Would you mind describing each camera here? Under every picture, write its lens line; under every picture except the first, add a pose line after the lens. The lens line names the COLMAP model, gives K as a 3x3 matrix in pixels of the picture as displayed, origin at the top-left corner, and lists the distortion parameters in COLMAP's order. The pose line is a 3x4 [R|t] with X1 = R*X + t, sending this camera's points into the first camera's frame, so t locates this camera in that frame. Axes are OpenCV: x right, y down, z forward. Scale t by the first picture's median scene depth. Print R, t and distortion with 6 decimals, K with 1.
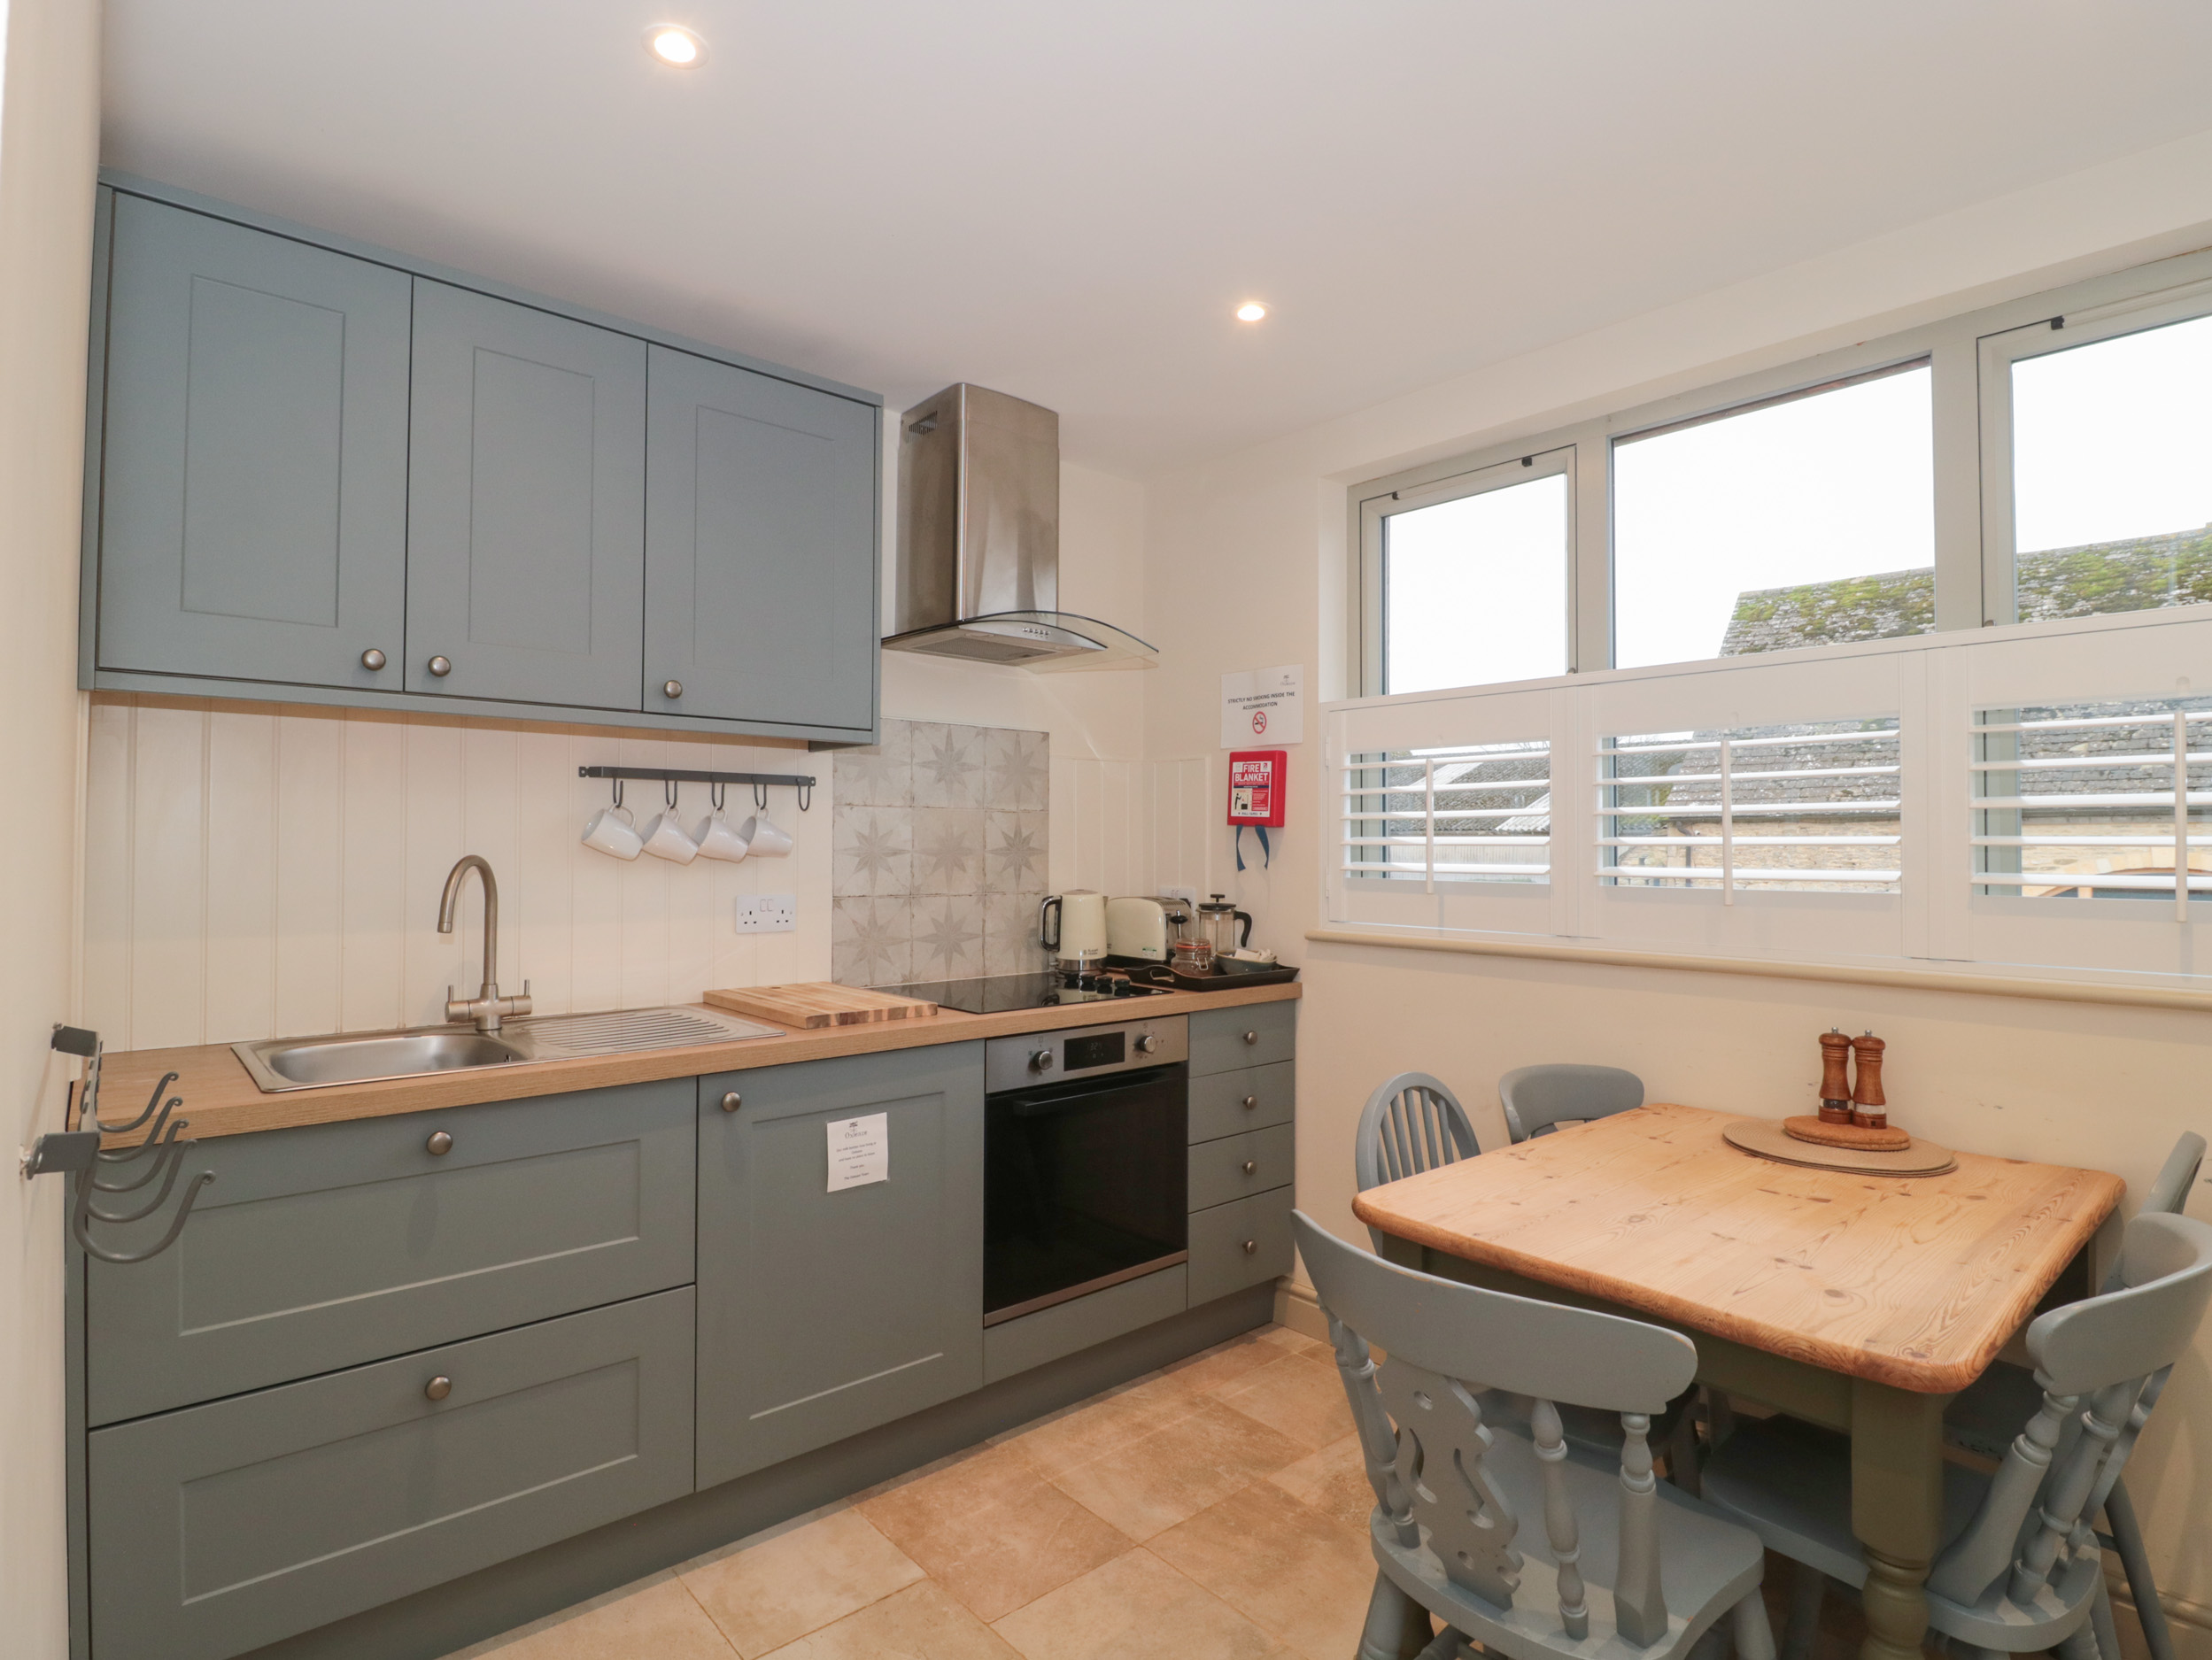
lens RADIAL K [[1163.6, 0, 1106.0], [0, 1163.6, 830.0], [0, 0, 1]] dist [0.001162, -0.012118]
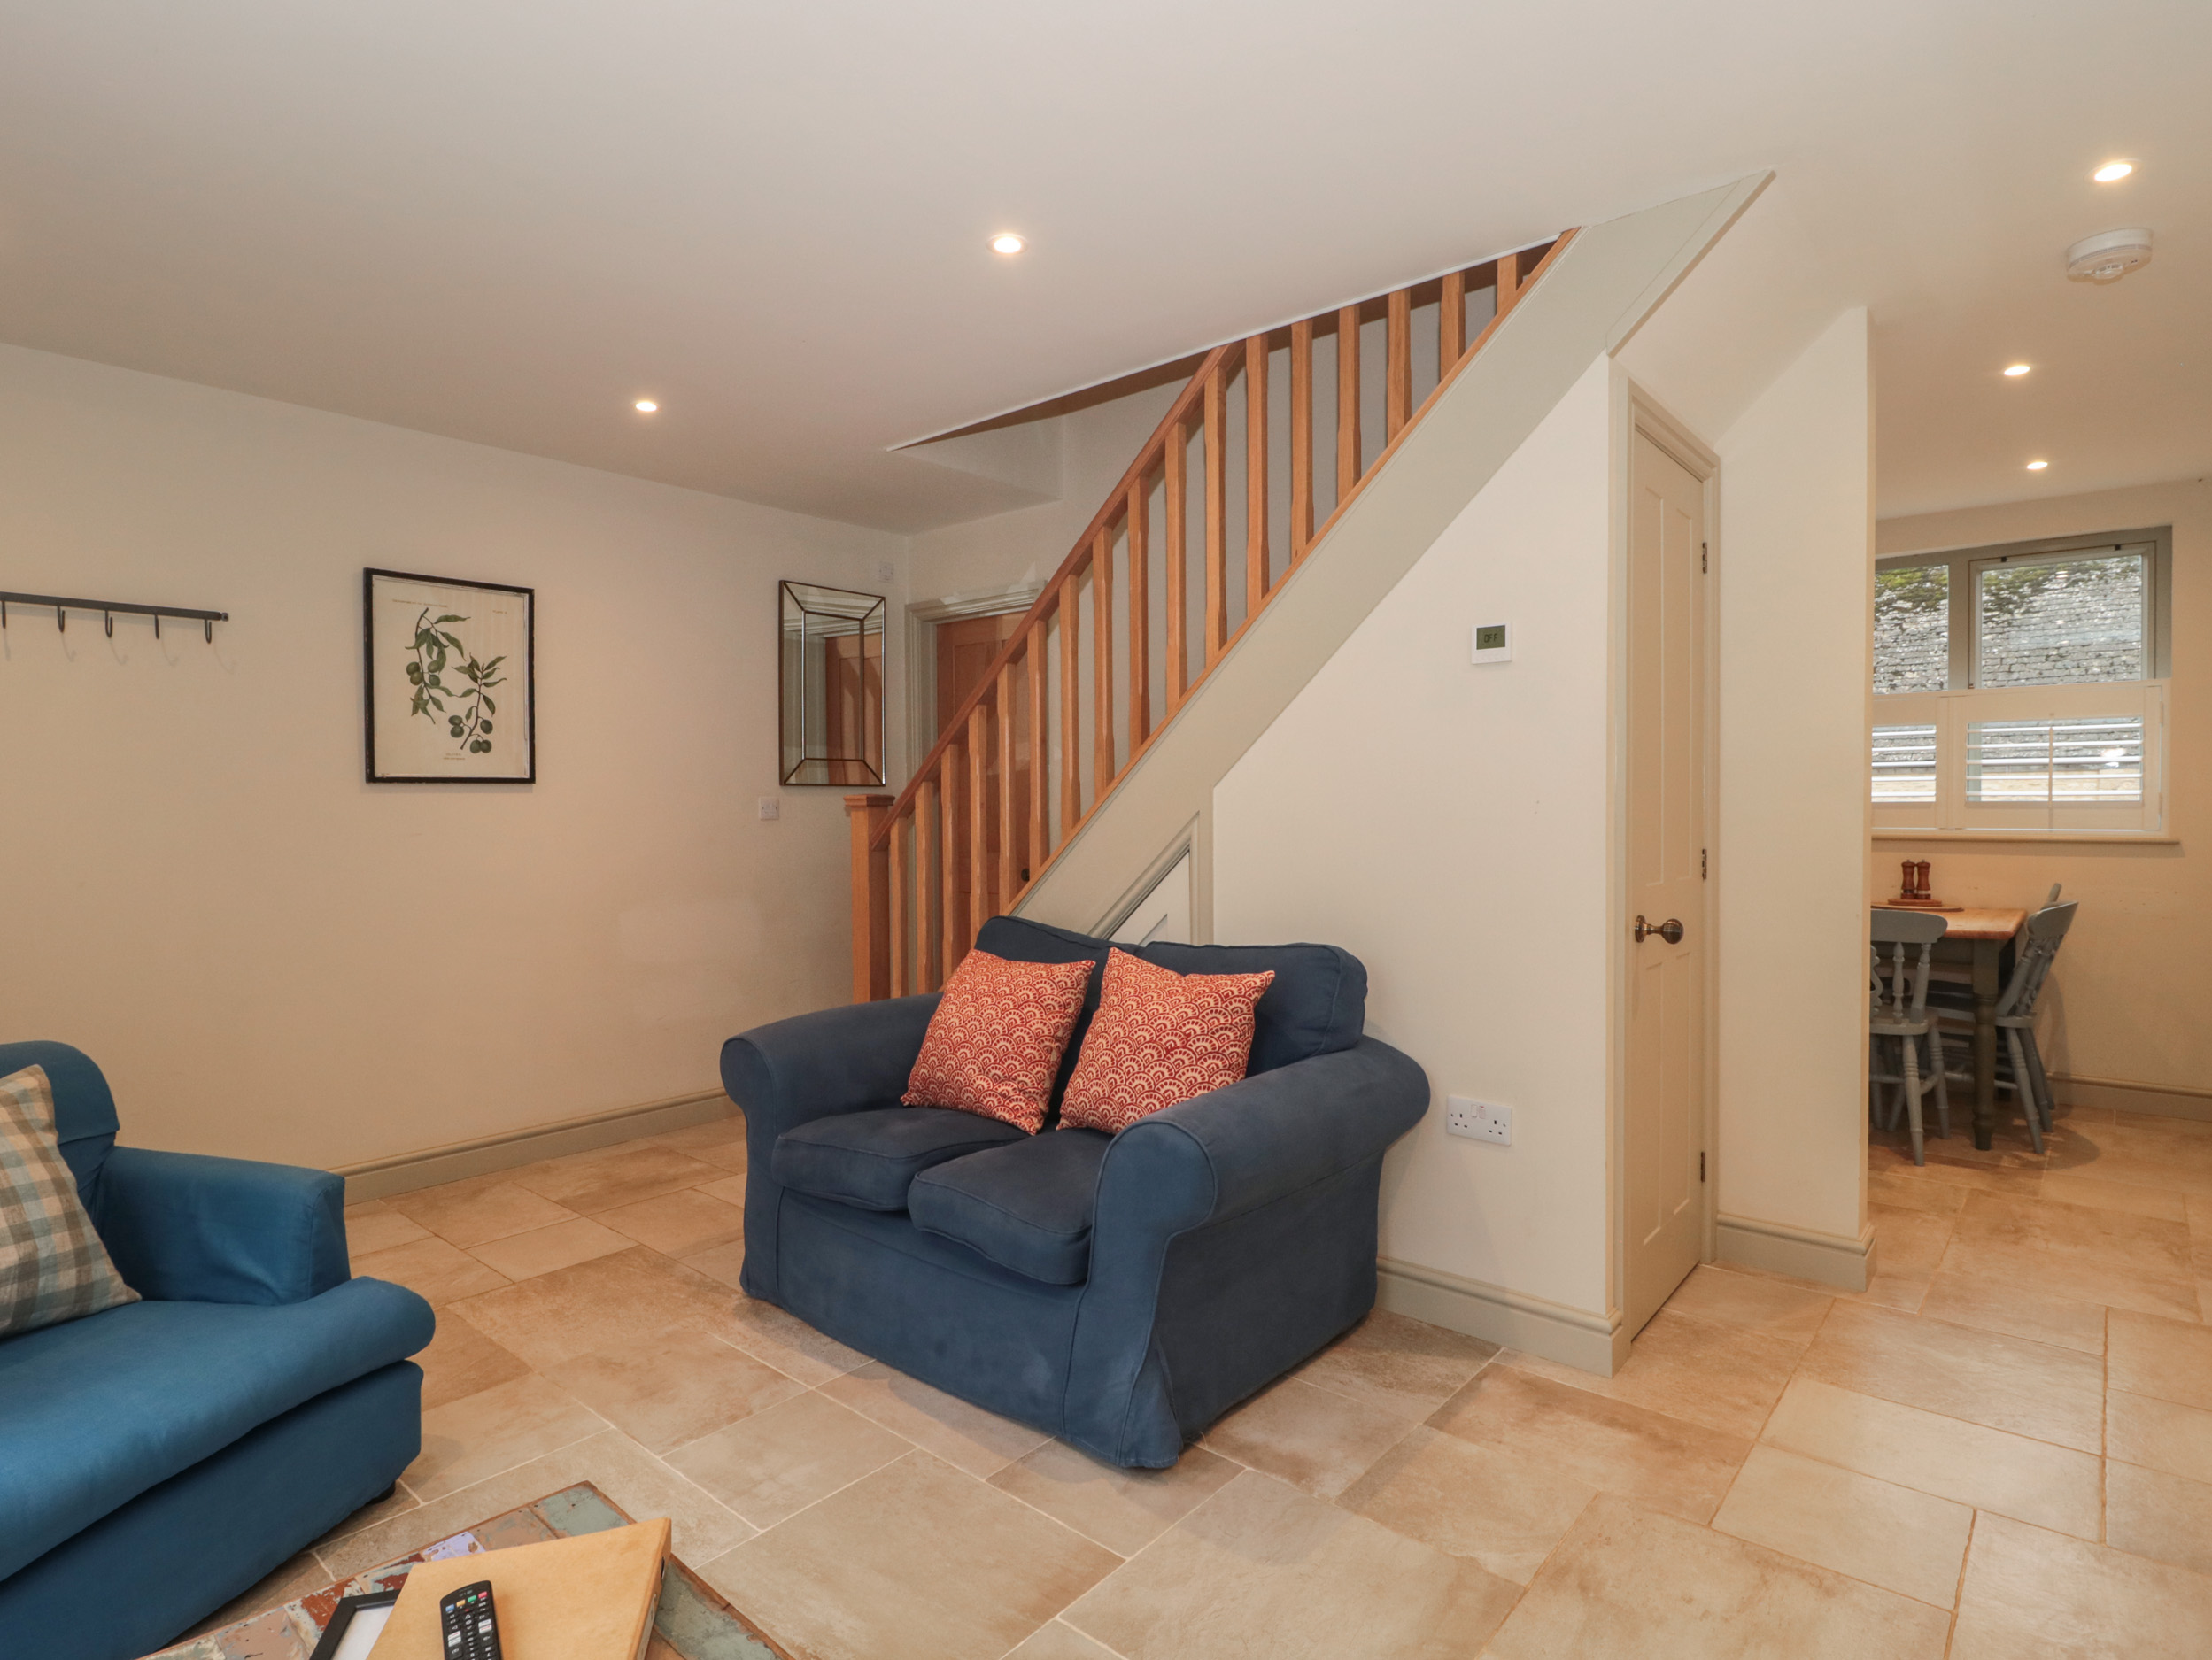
lens RADIAL K [[1174.8, 0, 1101.7], [0, 1174.8, 827.0], [0, 0, 1]] dist [0.005578, -0.016880]
pose [[0.991371, -0.012672, 0.130475, -0.989227], [0.008266, 0.999379, 0.034252, 0.009689], [-0.130828, -0.032878, 0.990860, -0.861927]]
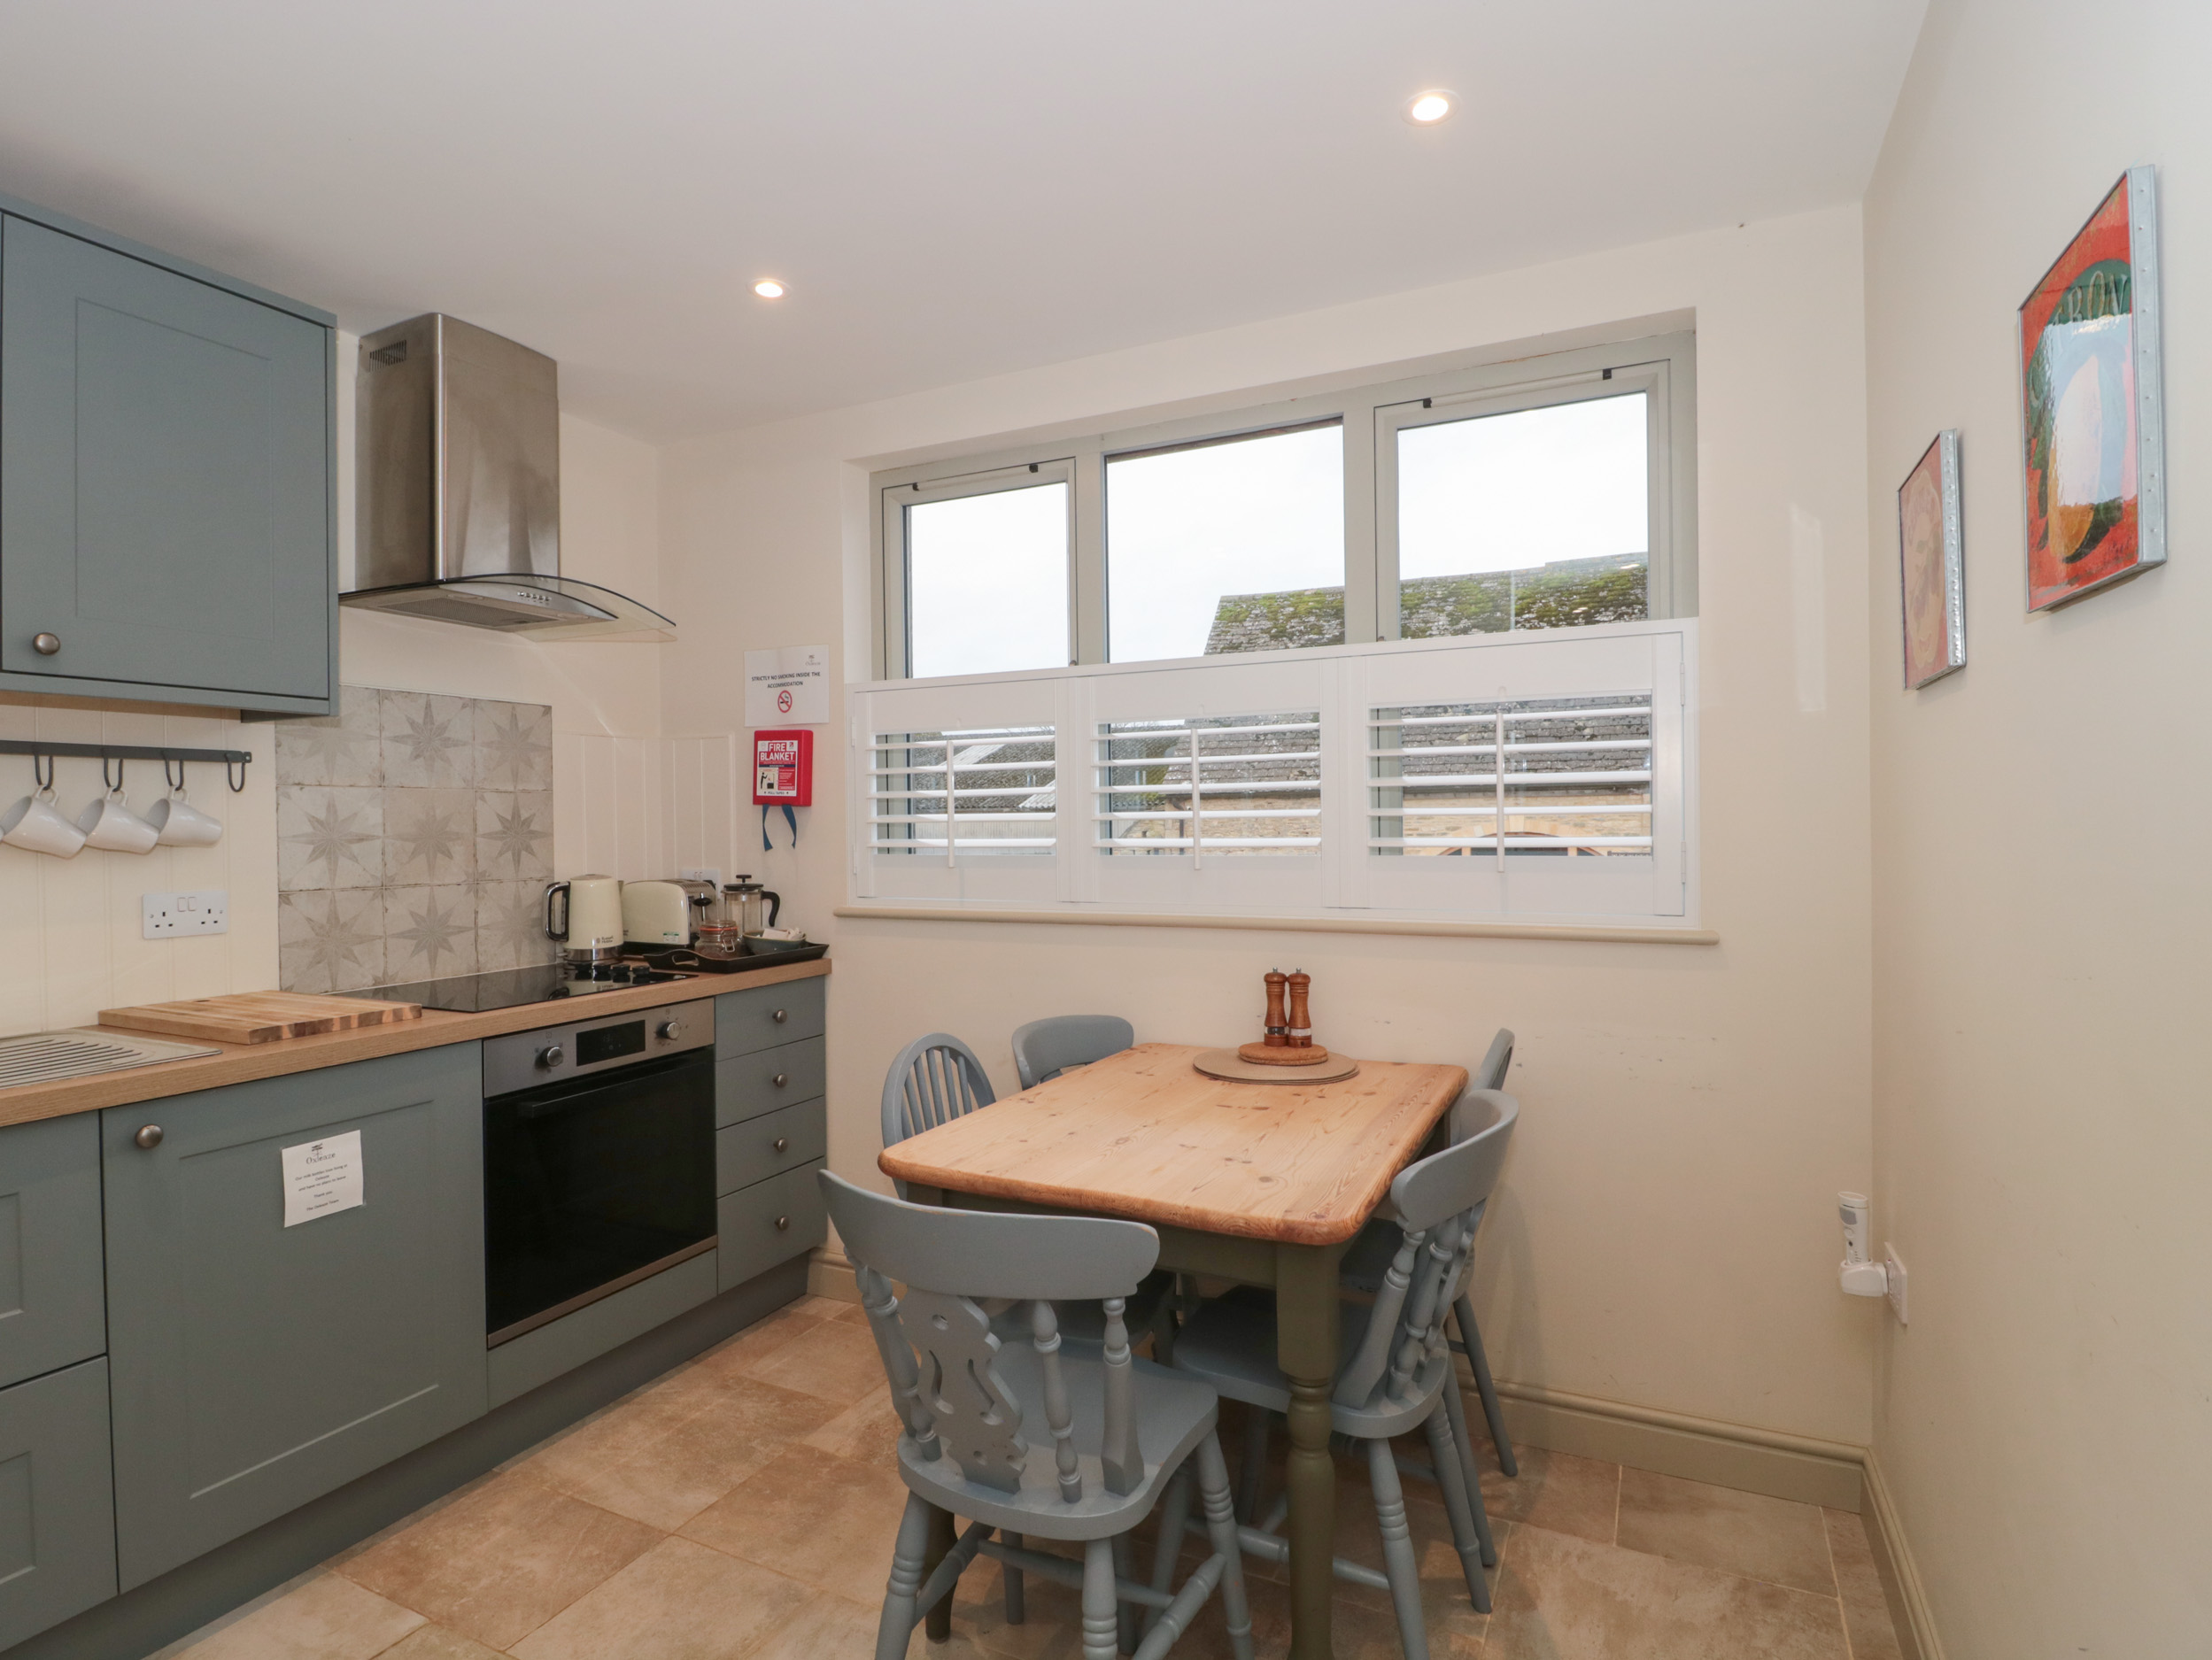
lens RADIAL K [[1157.9, 0, 1106.0], [0, 1157.9, 830.0], [0, 0, 1]] dist [0.007269, -0.019475]
pose [[0.921911, -0.016334, 0.387056, -0.000876], [0.009118, 0.999749, 0.020471, -0.000050], [-0.387294, -0.015343, 0.921829, -0.034160]]
